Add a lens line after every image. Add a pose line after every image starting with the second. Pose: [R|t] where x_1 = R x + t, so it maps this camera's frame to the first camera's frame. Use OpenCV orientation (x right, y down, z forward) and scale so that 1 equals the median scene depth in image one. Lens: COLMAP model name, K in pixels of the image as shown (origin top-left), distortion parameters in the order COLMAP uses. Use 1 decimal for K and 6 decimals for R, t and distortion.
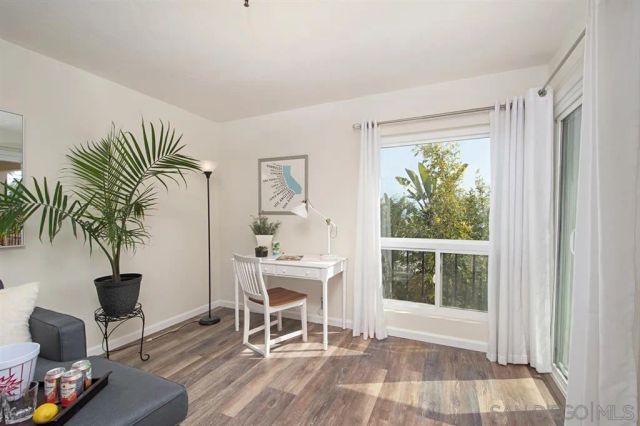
lens RADIAL K [[289.2, 0, 319.9], [0, 289.2, 216.3], [0, 0, 1]] dist [0.000016, 0.000014]
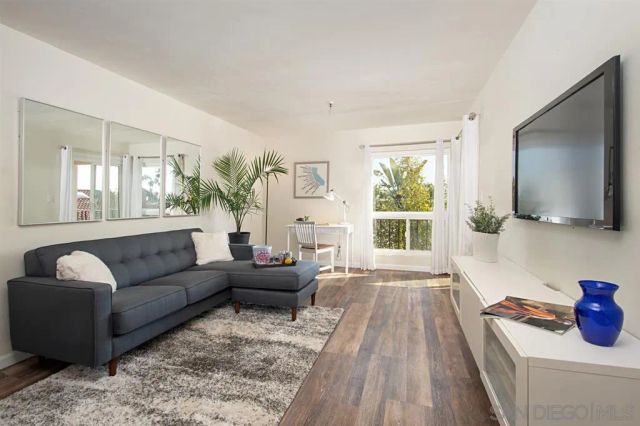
lens RADIAL K [[305.4, 0, 310.2], [0, 305.4, 204.4], [0, 0, 1]] dist [-0.000099, 0.000055]
pose [[0.995038, -0.004372, 0.099399, -0.342533], [0.004000, 0.999984, 0.003938, 0.022649], [-0.099415, -0.003521, 0.995040, -0.739190]]
